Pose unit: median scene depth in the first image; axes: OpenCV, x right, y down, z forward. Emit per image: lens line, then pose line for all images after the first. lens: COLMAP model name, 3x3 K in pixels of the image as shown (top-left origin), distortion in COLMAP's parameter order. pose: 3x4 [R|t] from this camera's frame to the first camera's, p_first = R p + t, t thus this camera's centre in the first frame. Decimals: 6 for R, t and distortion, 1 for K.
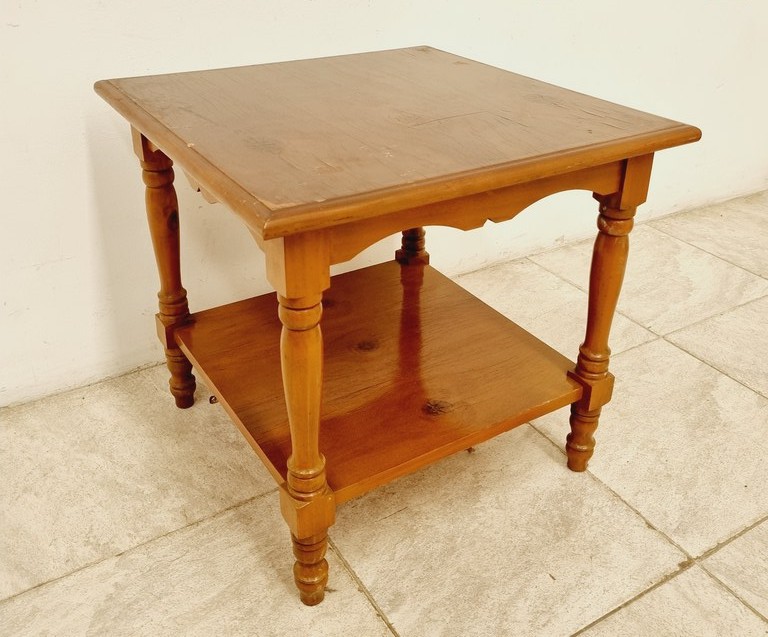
lens RADIAL K [[794.2, 0, 389.6], [0, 794.2, 252.4], [0, 0, 1]] dist [0.045252, -0.028361]
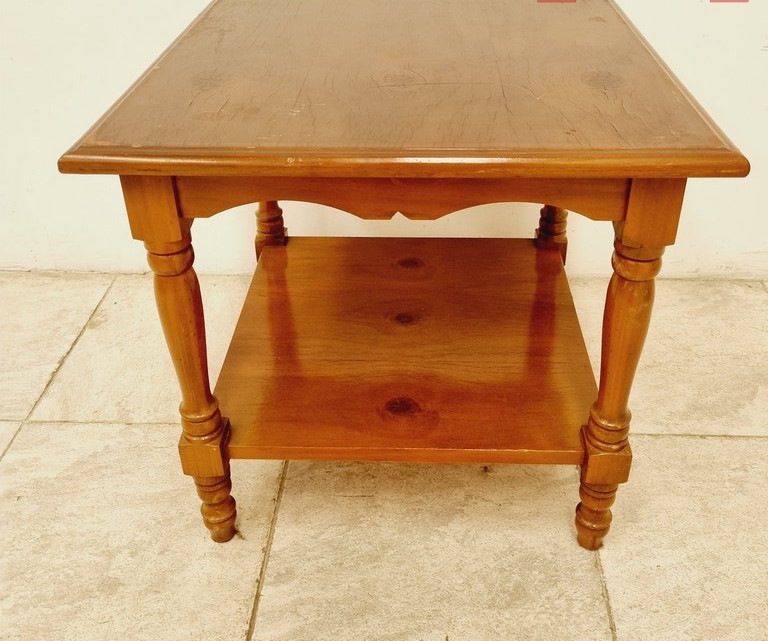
lens RADIAL K [[794.2, 0, 389.6], [0, 794.2, 254.4], [0, 0, 1]] dist [0.045252, -0.028361]
pose [[0.819655, 0.270206, -0.505129, 0.446665], [-0.221667, 0.962681, 0.155270, -0.103072], [0.528233, -0.015298, 0.848962, 0.235692]]
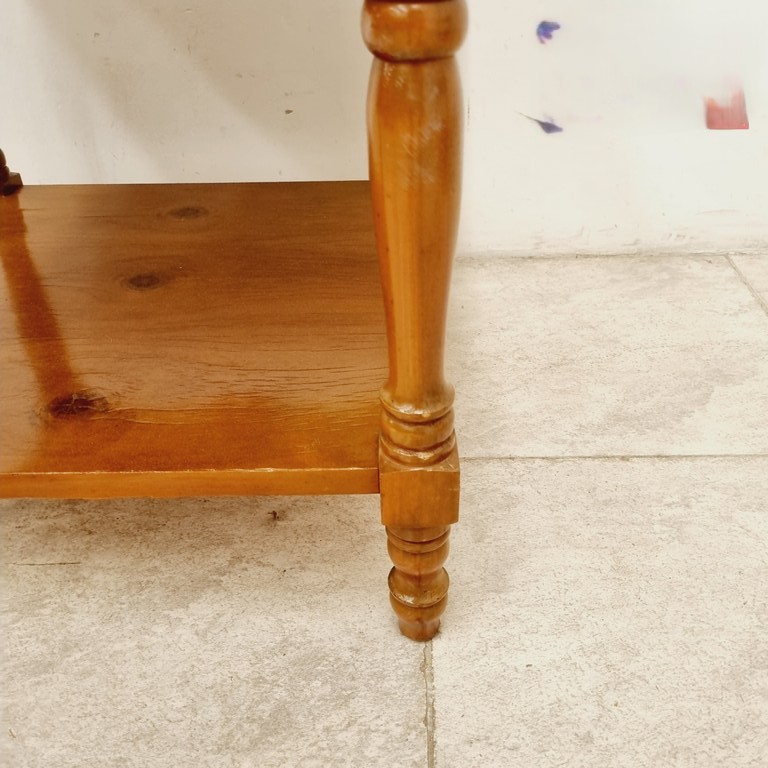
lens RADIAL K [[796.9, 0, 384.0], [0, 796.9, 384.0], [0, 0, 1]] dist [0.036576, -0.021358]
pose [[0.832222, 0.284833, -0.475686, 0.451258], [-0.203416, 0.954981, 0.215947, 0.034021], [0.515780, -0.082954, 0.852696, 0.663386]]
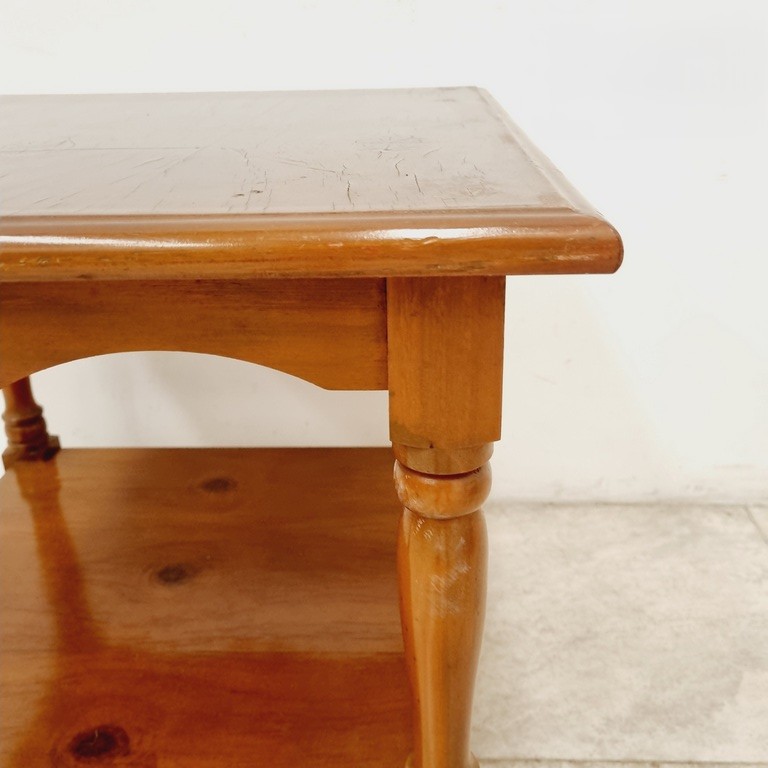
lens RADIAL K [[807.4, 0, 389.9], [0, 807.4, 371.8], [0, 0, 1]] dist [0.027007, -0.023503]
pose [[0.821472, 0.197040, -0.535124, 0.430956], [-0.213926, 0.976354, 0.031107, -0.086741], [0.528600, 0.088924, 0.844200, 0.637947]]
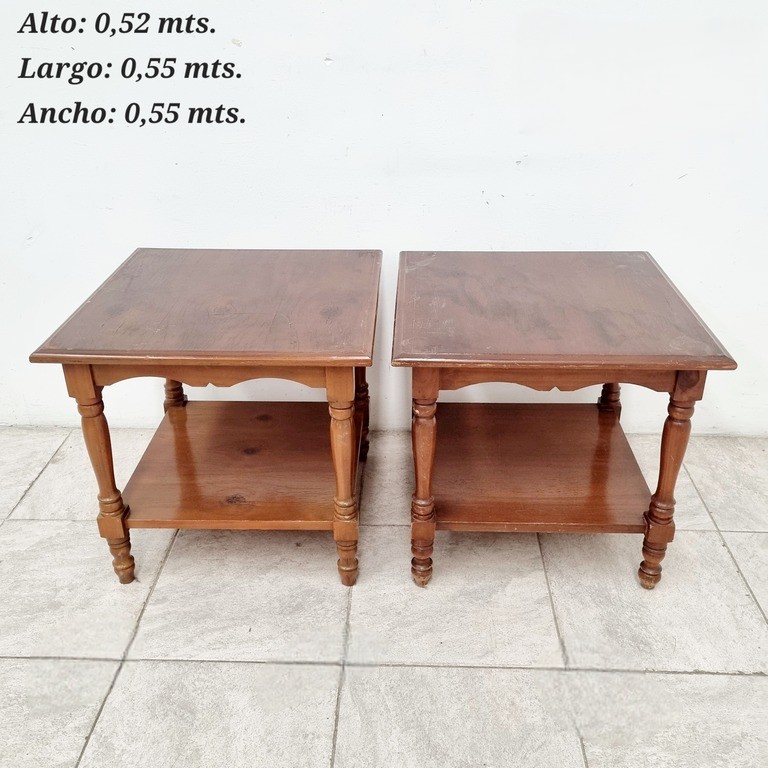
lens RADIAL K [[794.2, 0, 384.0], [0, 794.2, 384.0], [0, 0, 1]] dist [0.054998, -0.015231]
pose [[0.825537, 0.242415, -0.509632, 0.992108], [-0.225781, 0.969494, 0.095420, -0.219462], [0.517216, 0.036292, 0.855085, -0.143819]]
